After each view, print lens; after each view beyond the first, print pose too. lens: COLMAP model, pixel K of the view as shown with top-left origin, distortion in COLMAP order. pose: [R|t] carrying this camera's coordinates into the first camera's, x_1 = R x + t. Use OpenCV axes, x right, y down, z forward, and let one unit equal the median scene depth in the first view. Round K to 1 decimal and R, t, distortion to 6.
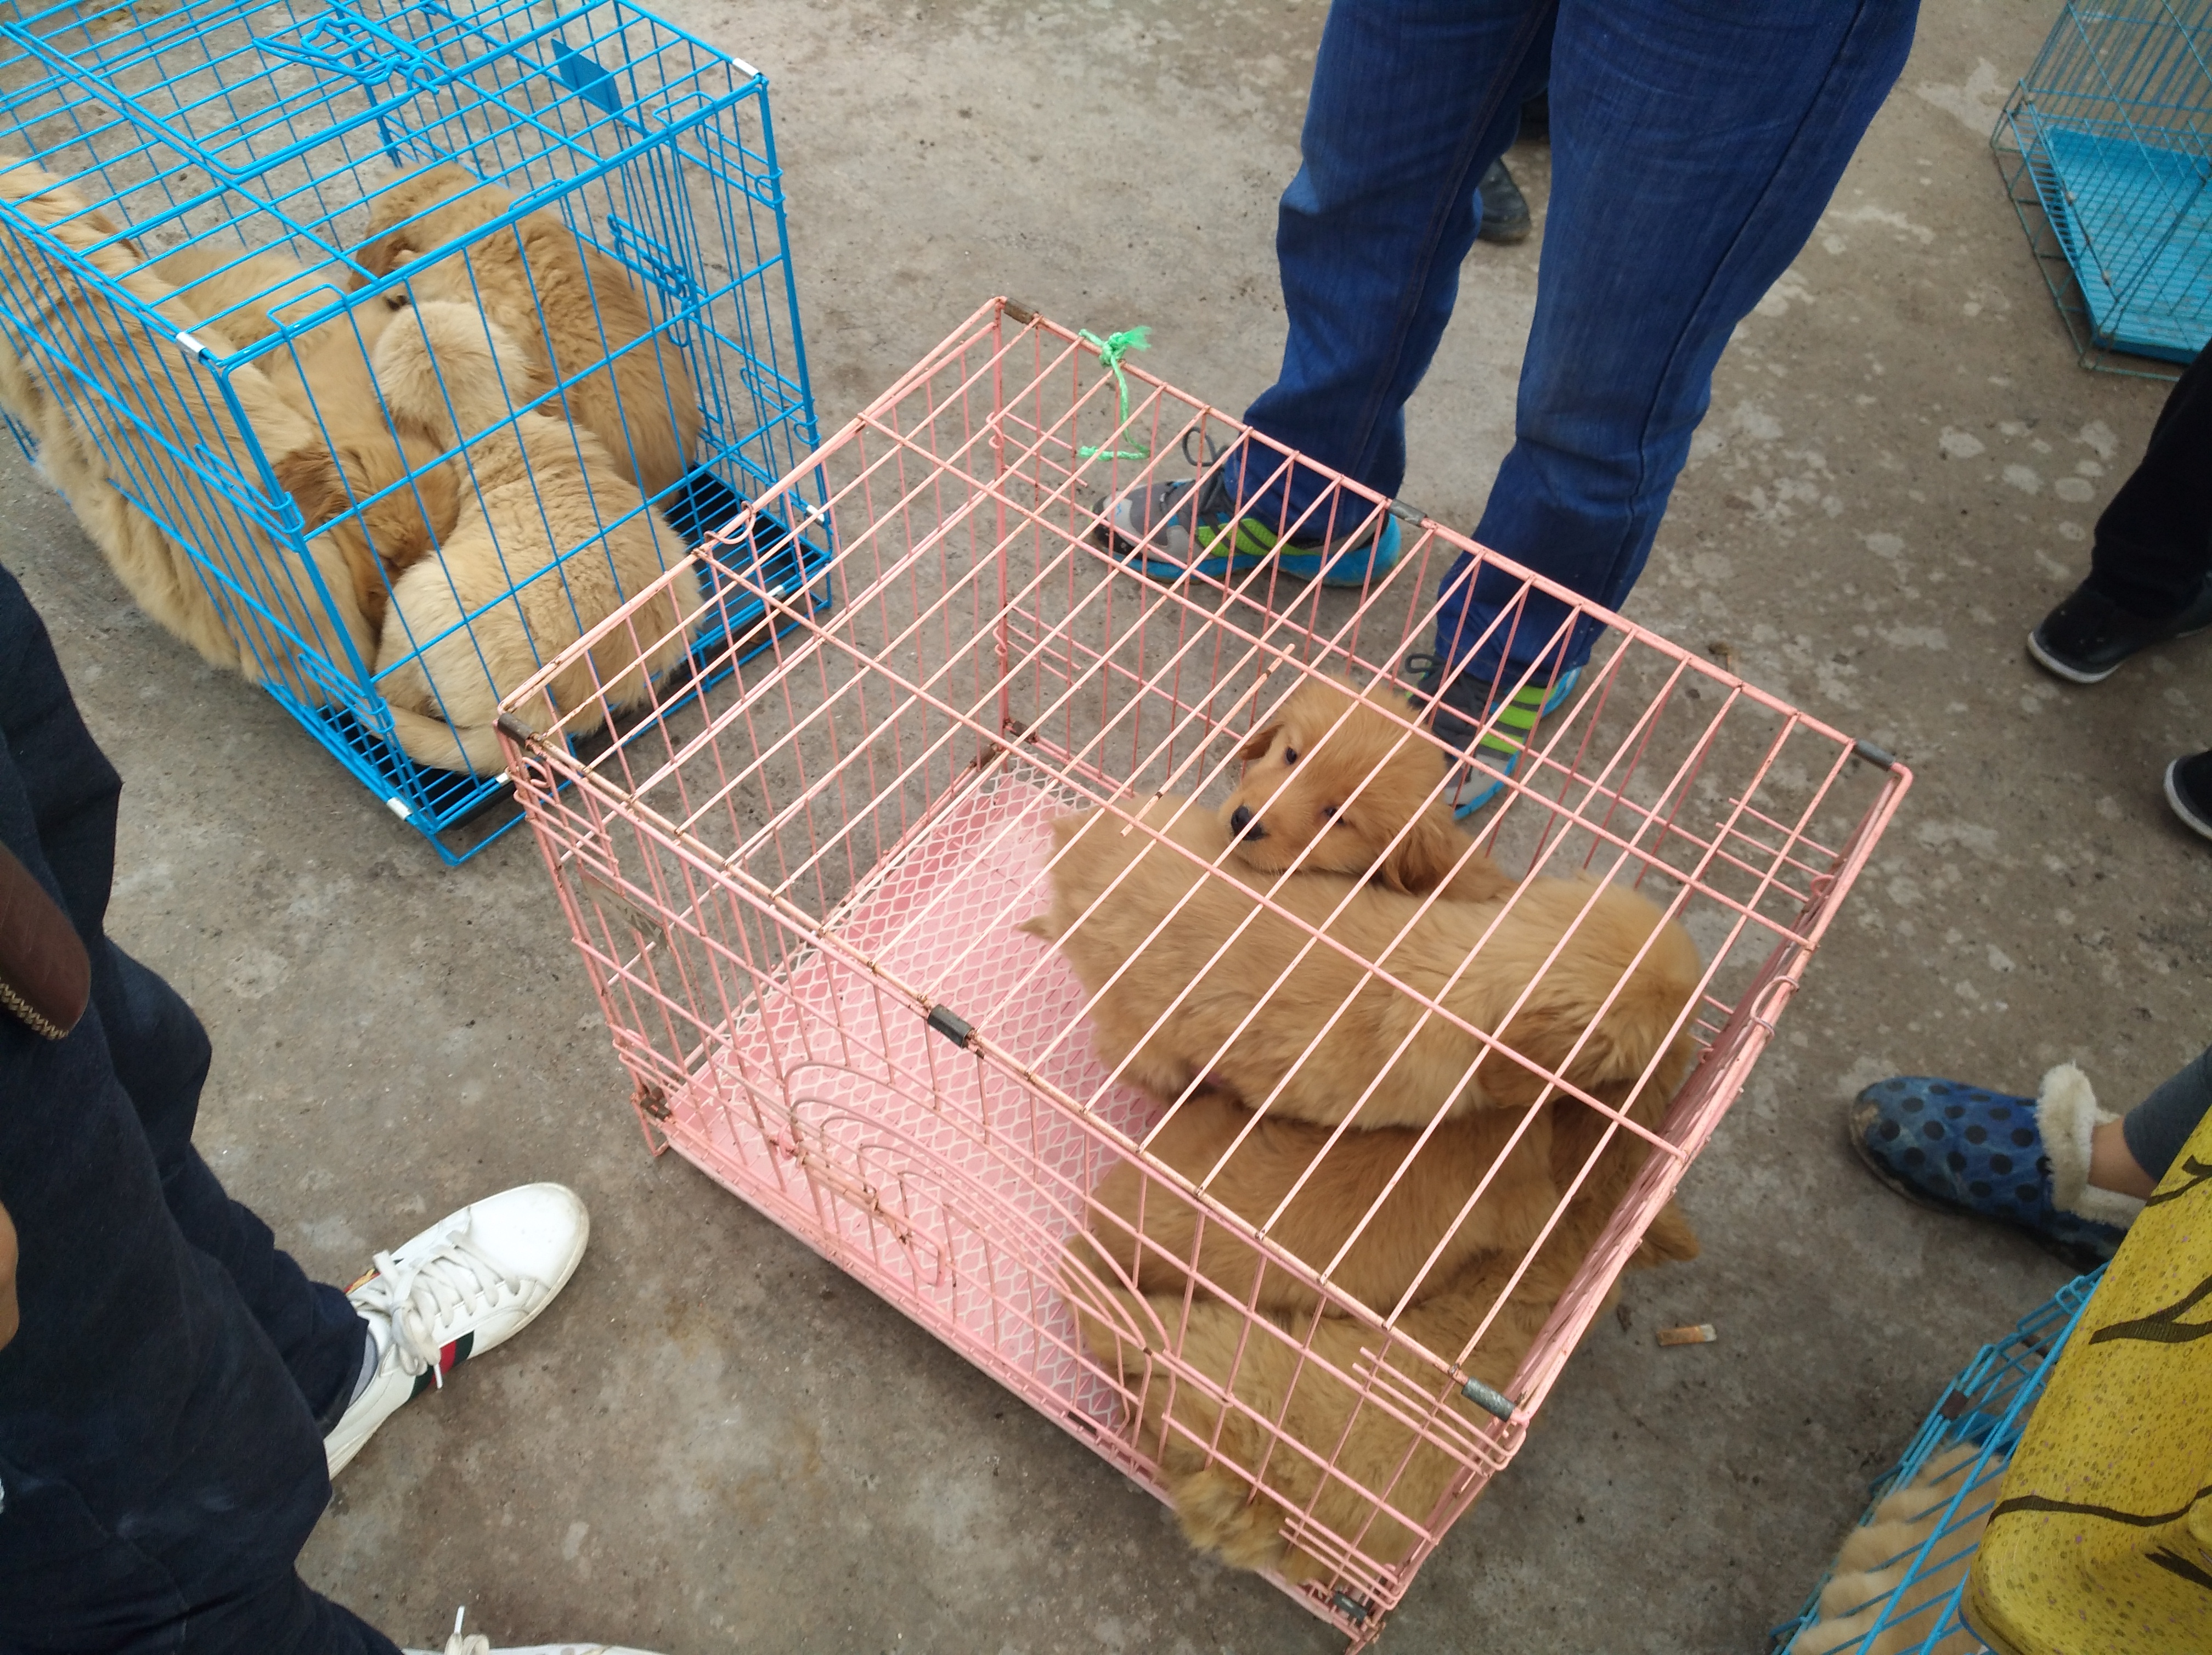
lens RADIAL K [[1763.5, 0, 1124.0], [0, 1763.5, 854.4], [0, 0, 1]] dist [-0.017139, 0.020867]
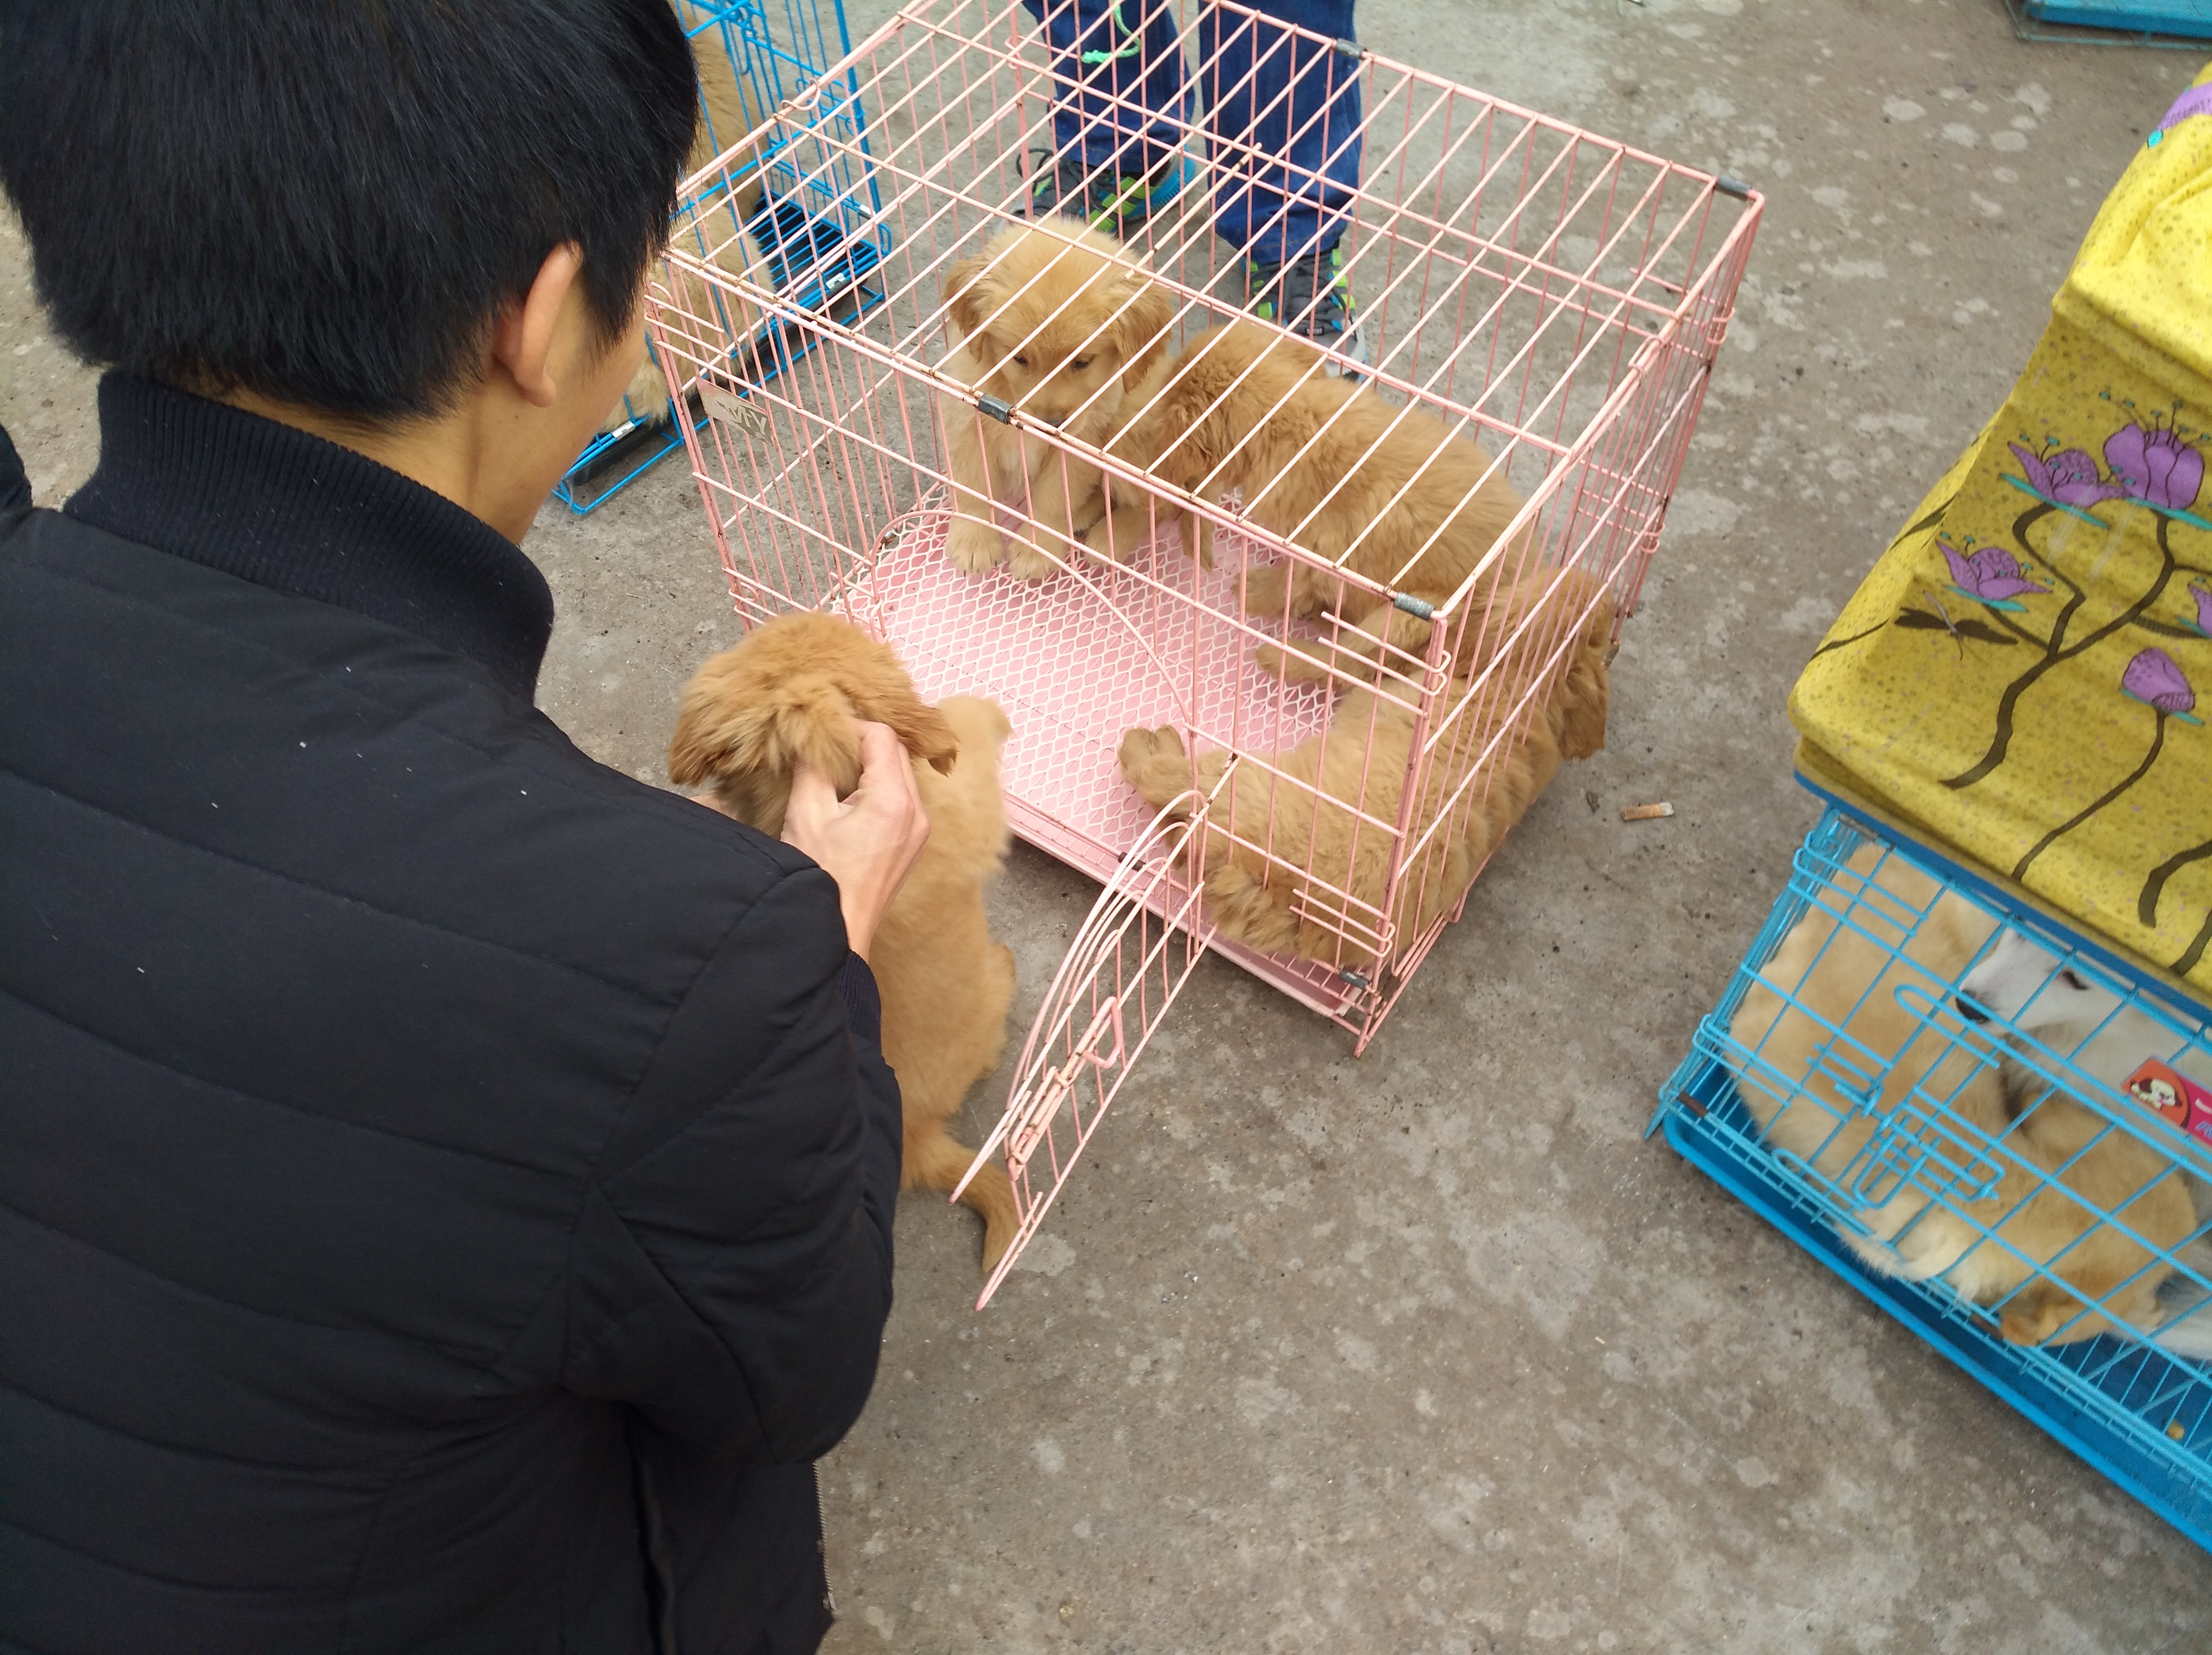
lens RADIAL K [[1763.5, 0, 1107.7], [0, 1763.5, 858.5], [0, 0, 1]] dist [-0.017139, 0.020867]
pose [[0.997303, -0.052525, -0.051257, 0.018311], [0.053873, 0.998227, 0.025292, 0.220524], [0.049837, -0.027985, 0.998365, -0.160042]]
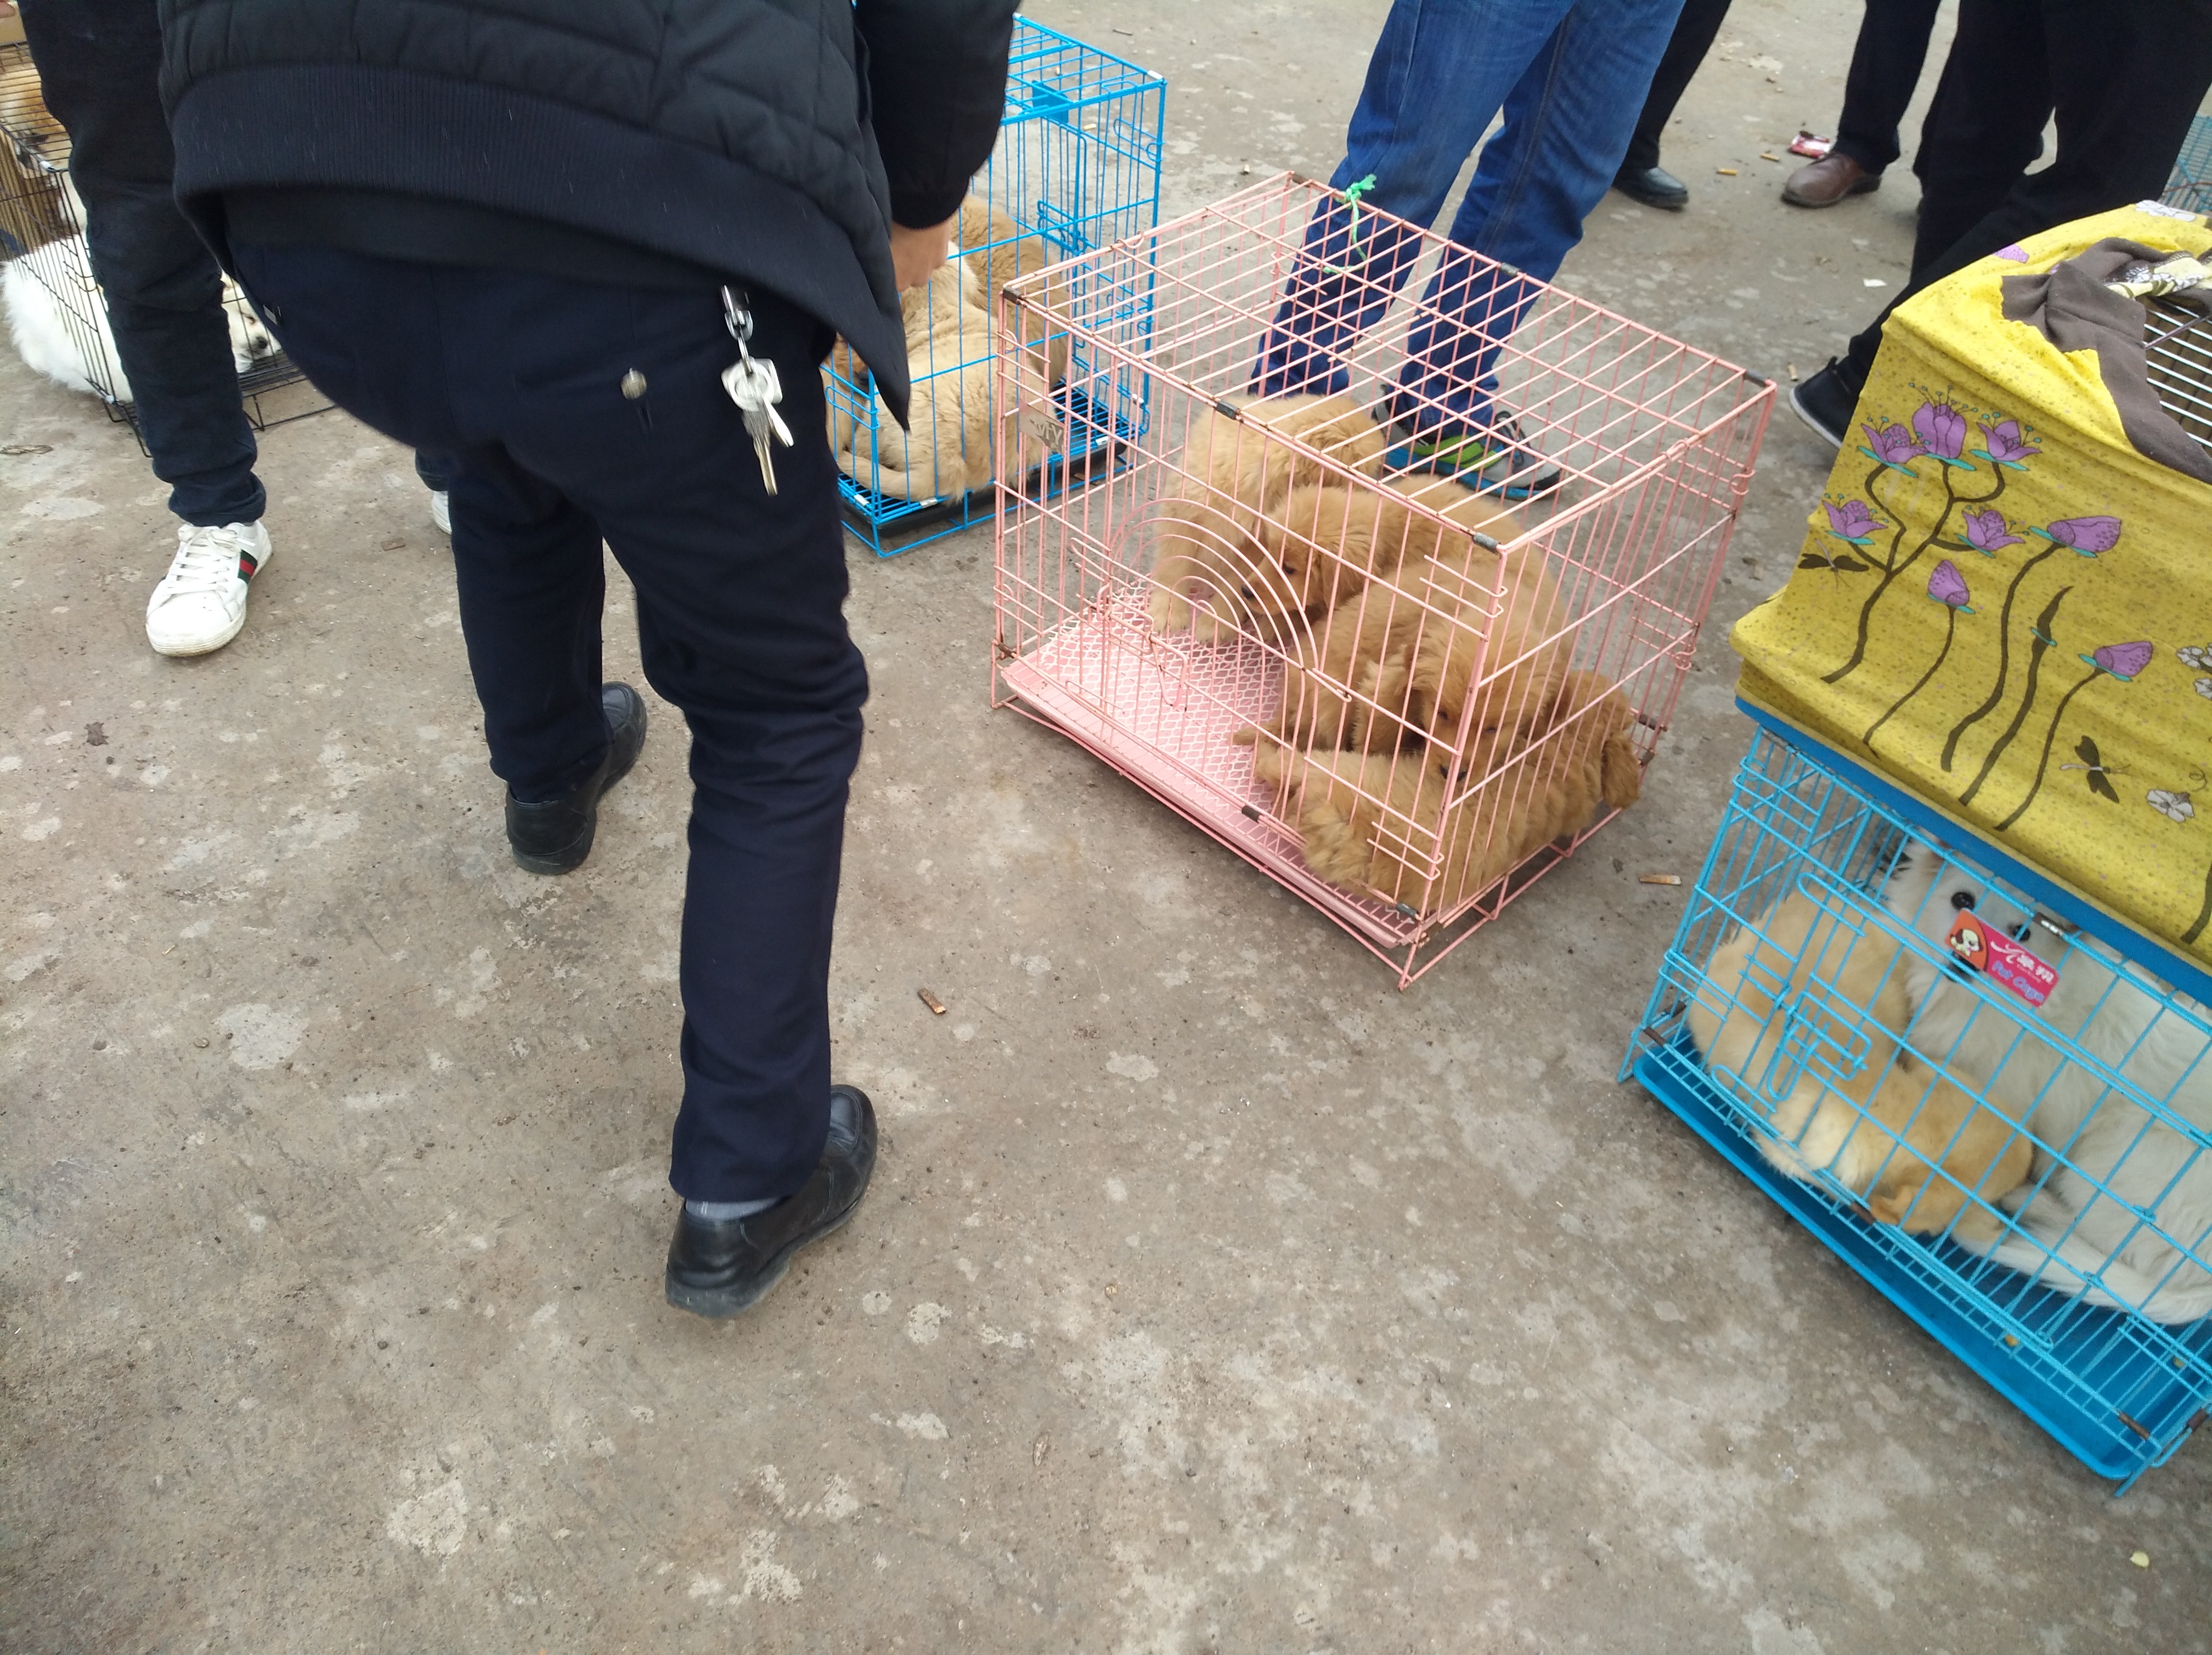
lens RADIAL K [[1763.5, 0, 1097.6], [0, 1763.5, 830.7], [0, 0, 1]] dist [-0.017139, 0.020867]
pose [[0.985248, 0.115154, -0.126593, 0.031959], [-0.140734, 0.966083, -0.216514, 0.538626], [0.097367, 0.231136, 0.968037, -0.423392]]
